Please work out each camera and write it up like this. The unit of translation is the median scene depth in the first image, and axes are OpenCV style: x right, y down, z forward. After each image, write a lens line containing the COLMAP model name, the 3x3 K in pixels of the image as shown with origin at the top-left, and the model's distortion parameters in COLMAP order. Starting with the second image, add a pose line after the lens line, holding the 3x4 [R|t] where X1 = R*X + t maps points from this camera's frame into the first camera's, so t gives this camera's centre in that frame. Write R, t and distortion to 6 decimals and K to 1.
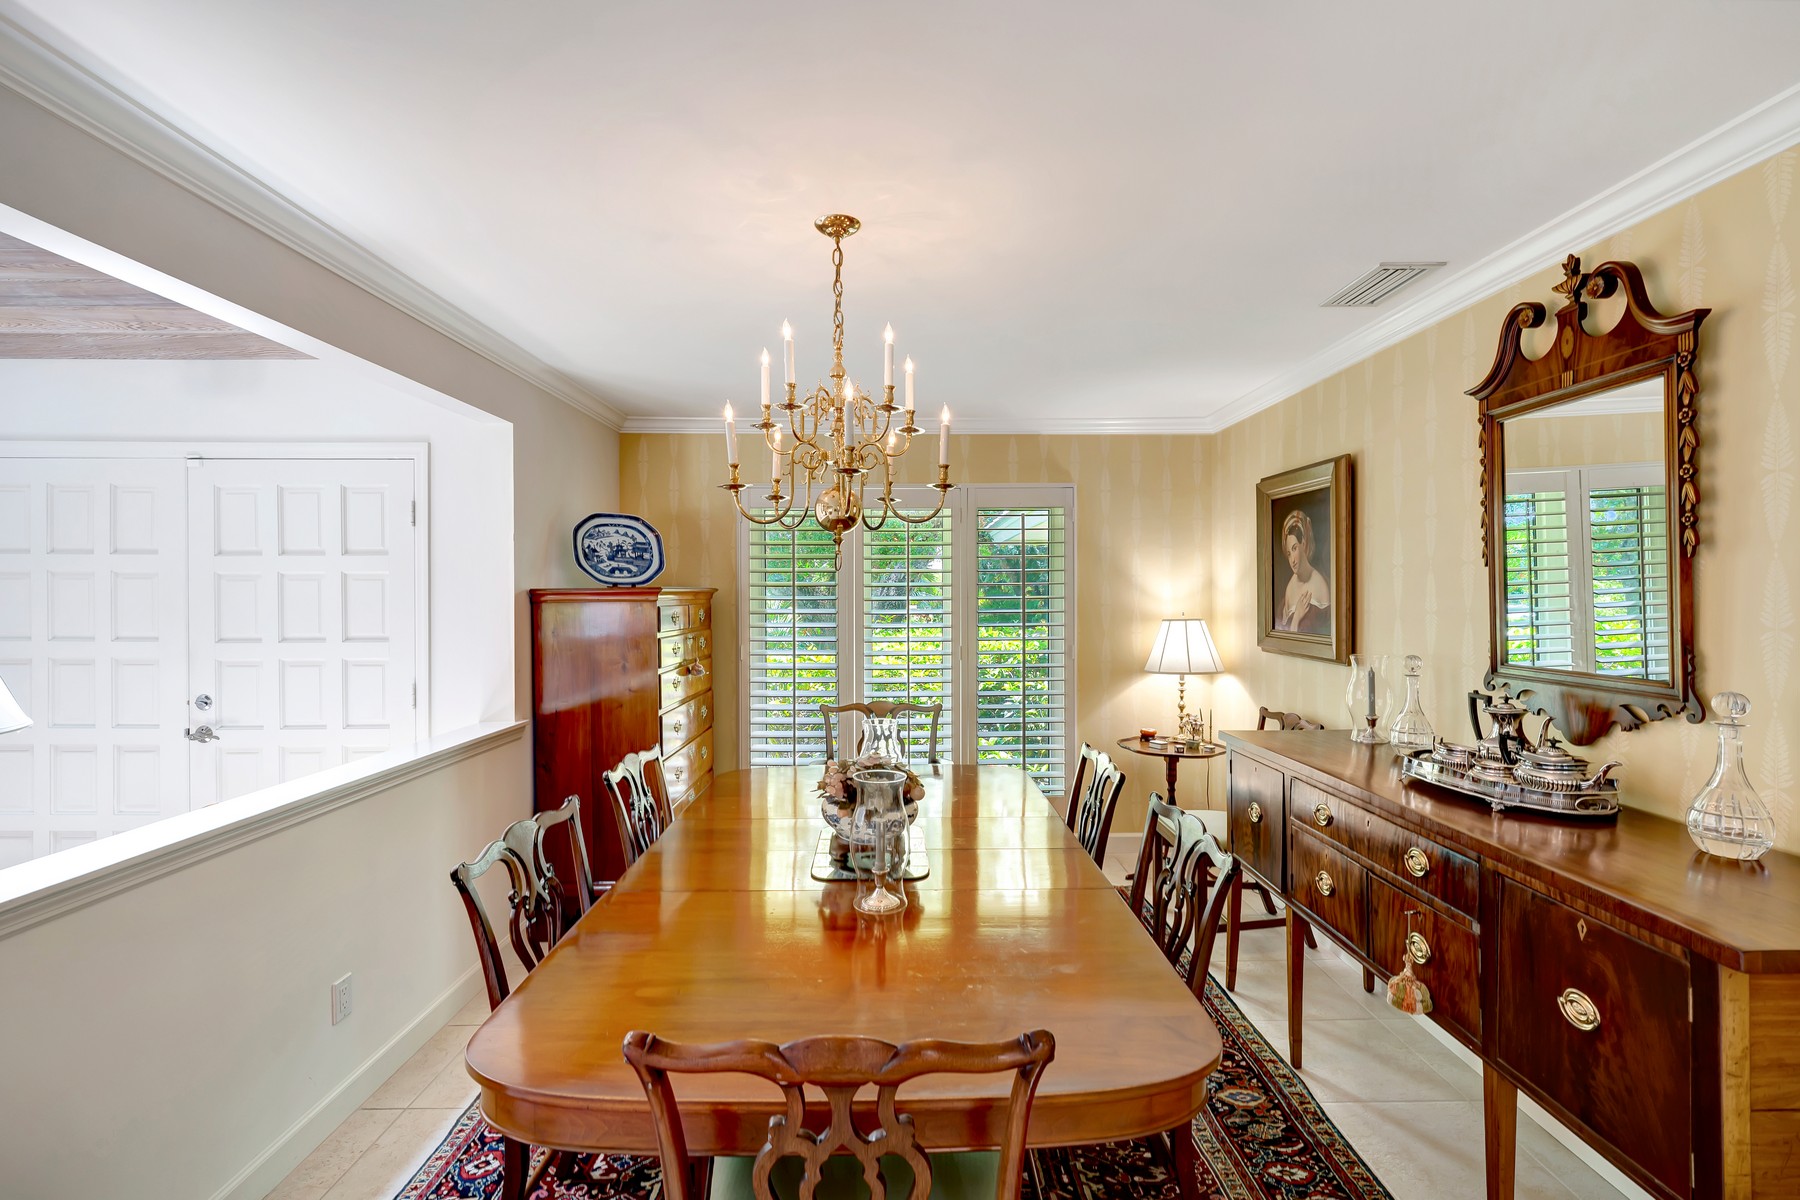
lens RADIAL K [[791.3, 0, 810.3], [0, 791.3, 577.0], [0, 0, 1]] dist [0.001801, 0.000985]
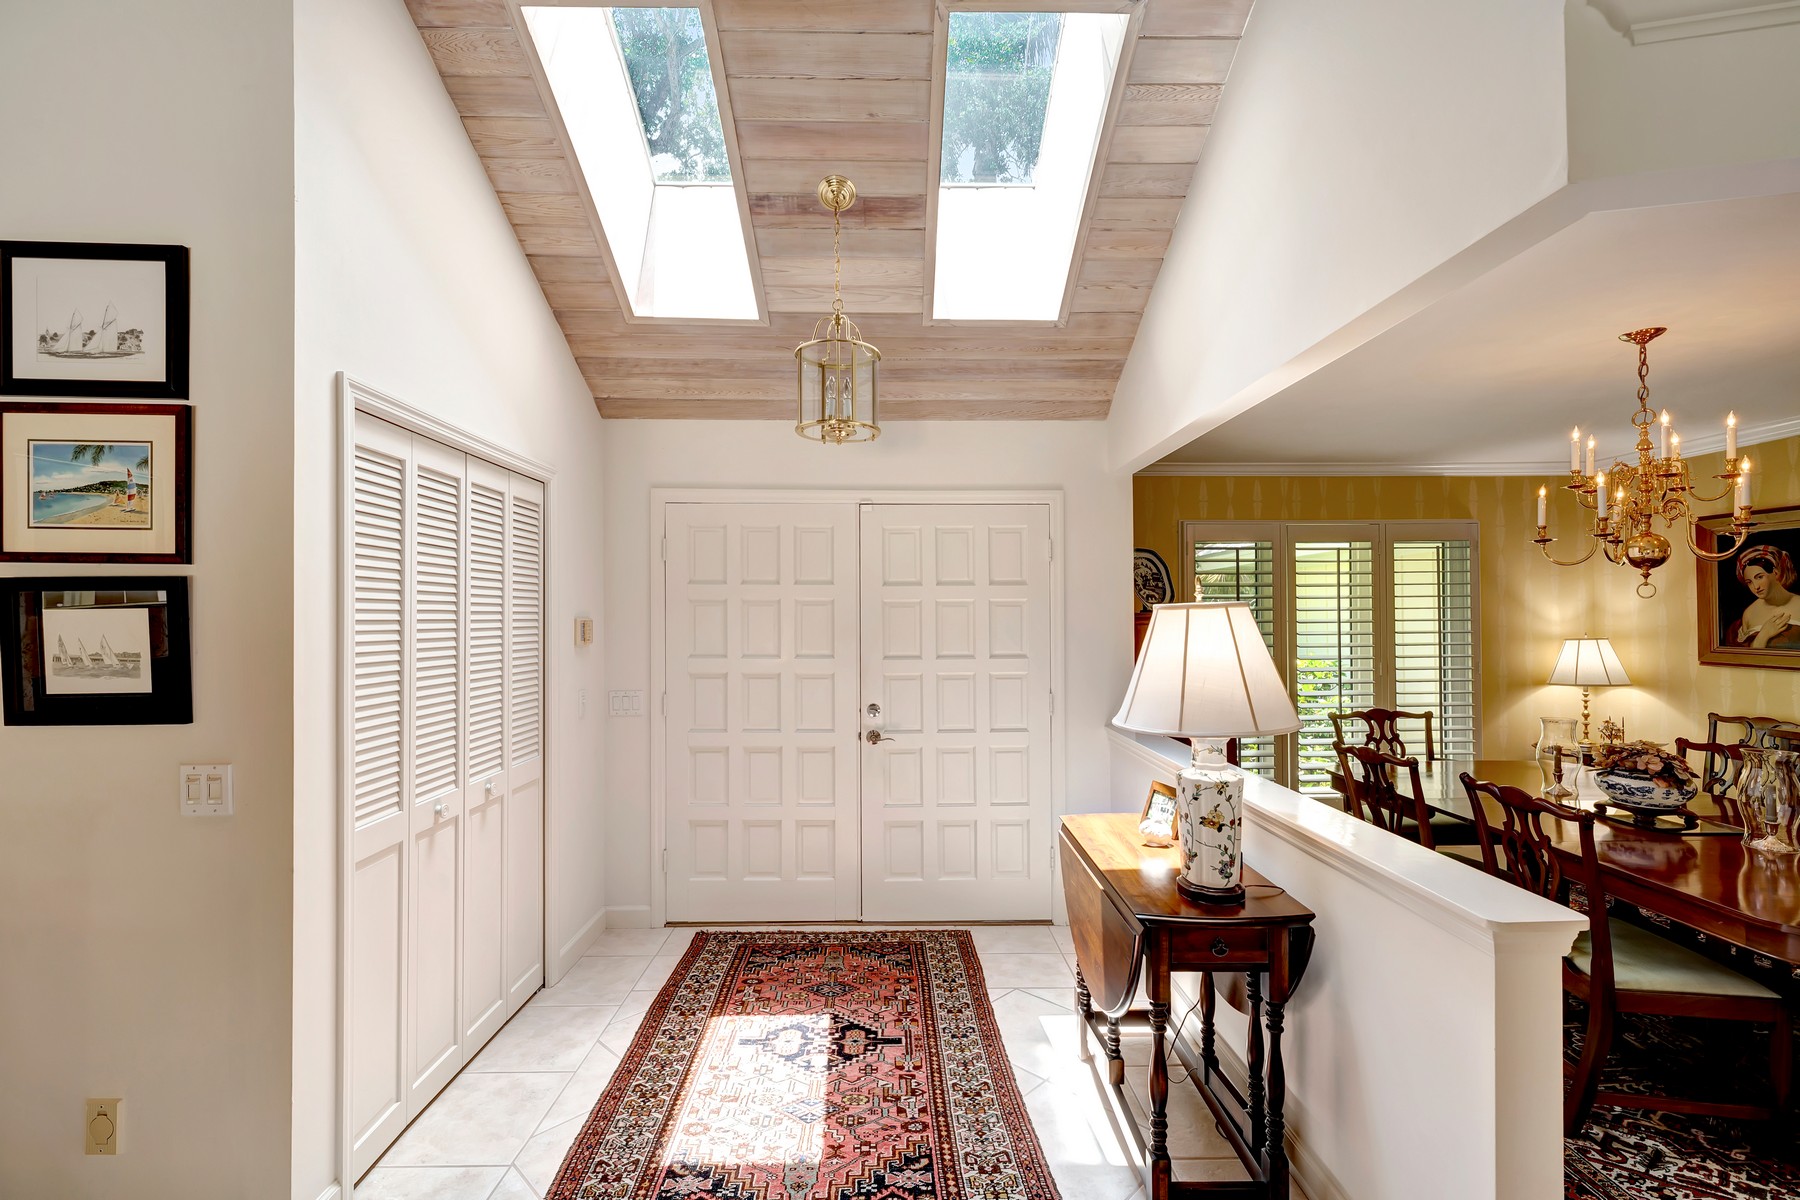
lens RADIAL K [[791.3, 0, 894.7], [0, 791.3, 602.6], [0, 0, 1]] dist [0.001801, 0.000985]
pose [[0.999950, -0.002668, 0.009589, -0.729870], [0.002662, 0.999996, 0.000687, -0.002829], [-0.009591, -0.000661, 0.999954, -0.180686]]
